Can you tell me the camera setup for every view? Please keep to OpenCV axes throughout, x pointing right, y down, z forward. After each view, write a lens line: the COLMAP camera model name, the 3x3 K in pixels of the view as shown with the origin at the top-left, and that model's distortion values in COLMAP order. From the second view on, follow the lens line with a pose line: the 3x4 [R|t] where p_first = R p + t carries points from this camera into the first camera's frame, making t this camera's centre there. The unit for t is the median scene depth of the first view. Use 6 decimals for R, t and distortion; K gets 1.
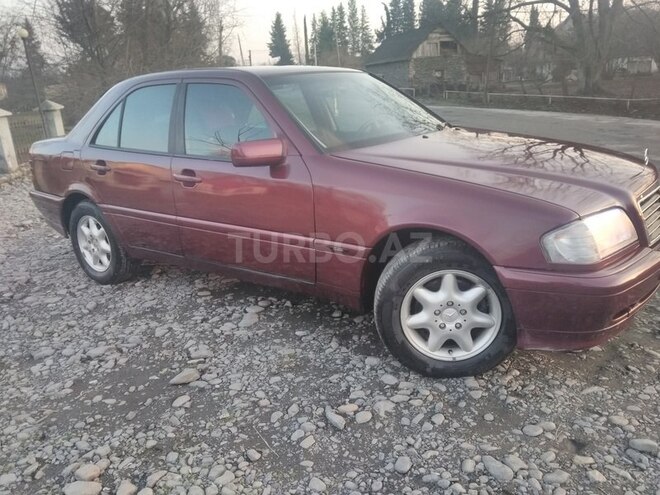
lens RADIAL K [[511.3, 0, 330.0], [0, 511.3, 247.5], [0, 0, 1]] dist [0.111700, -0.169474]
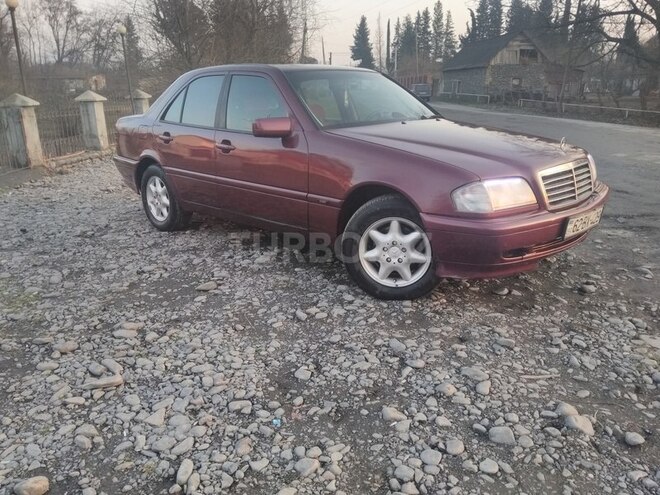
lens RADIAL K [[511.3, 0, 330.0], [0, 511.3, 247.5], [0, 0, 1]] dist [0.111700, -0.169474]
pose [[0.988322, 0.082318, -0.128229, 0.167724], [-0.083000, 0.996550, 0.000019, 0.094763], [0.127789, 0.010624, 0.991745, -0.250474]]
